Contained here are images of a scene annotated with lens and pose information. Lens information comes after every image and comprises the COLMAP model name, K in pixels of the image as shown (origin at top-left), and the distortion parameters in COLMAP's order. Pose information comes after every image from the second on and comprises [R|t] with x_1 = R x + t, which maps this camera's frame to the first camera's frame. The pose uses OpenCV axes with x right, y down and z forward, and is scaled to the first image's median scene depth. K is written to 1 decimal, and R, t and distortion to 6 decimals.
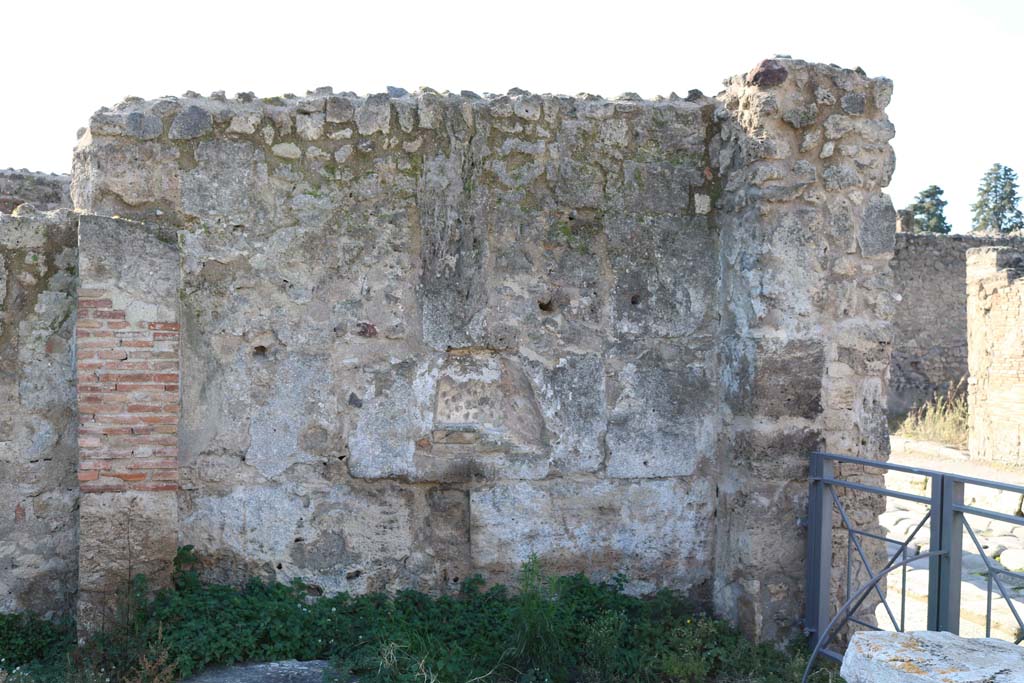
lens RADIAL K [[1181.5, 0, 512.5], [0, 1181.5, 344.1], [0, 0, 1]] dist [-0.080652, 0.000000]
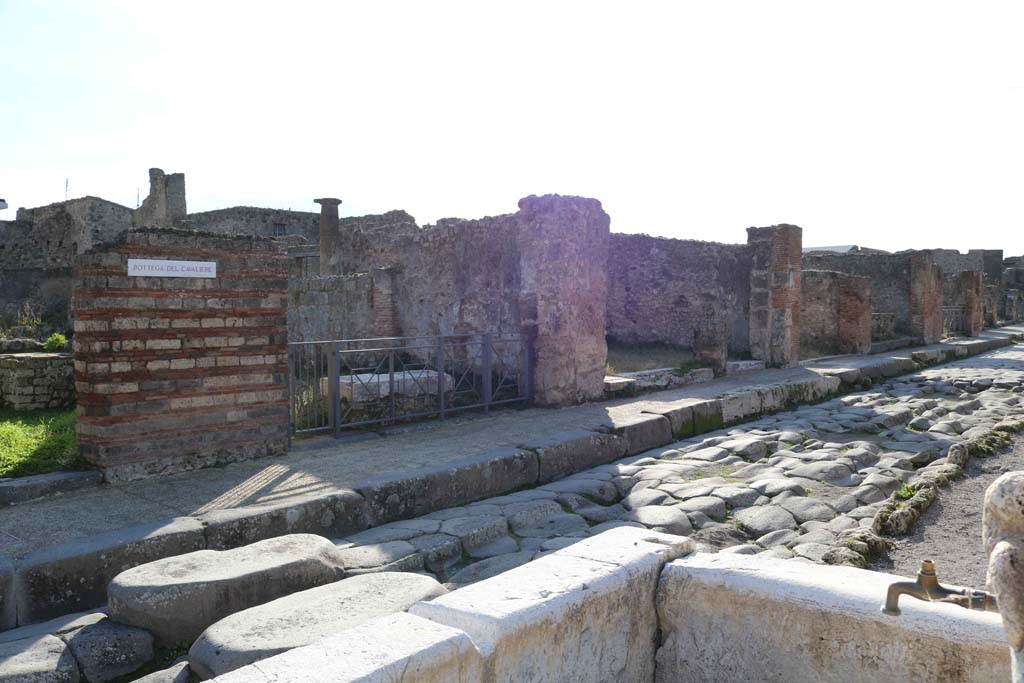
lens RADIAL K [[850.3, 0, 512.9], [0, 850.3, 339.7], [0, 0, 1]] dist [-0.116615, 0.011876]
pose [[0.551897, 0.015945, -0.833760, 2.008472], [0.013726, 0.999508, 0.028201, 0.052857], [0.833799, -0.027008, 0.551407, -0.208203]]
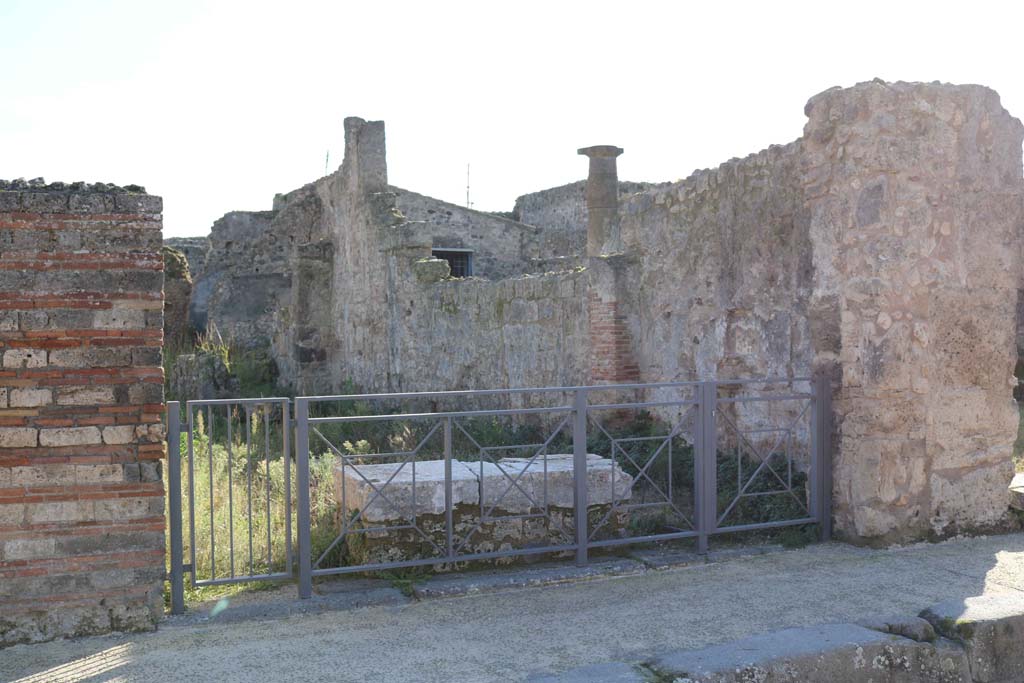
lens RADIAL K [[1181.5, 0, 510.0], [0, 1181.5, 339.0], [0, 0, 1]] dist [-0.080652, 0.000000]
pose [[0.123505, -0.007874, -0.992313, 1.574966], [0.012362, 0.999903, -0.006396, 0.051746], [0.992267, -0.011477, 0.123591, 0.467208]]
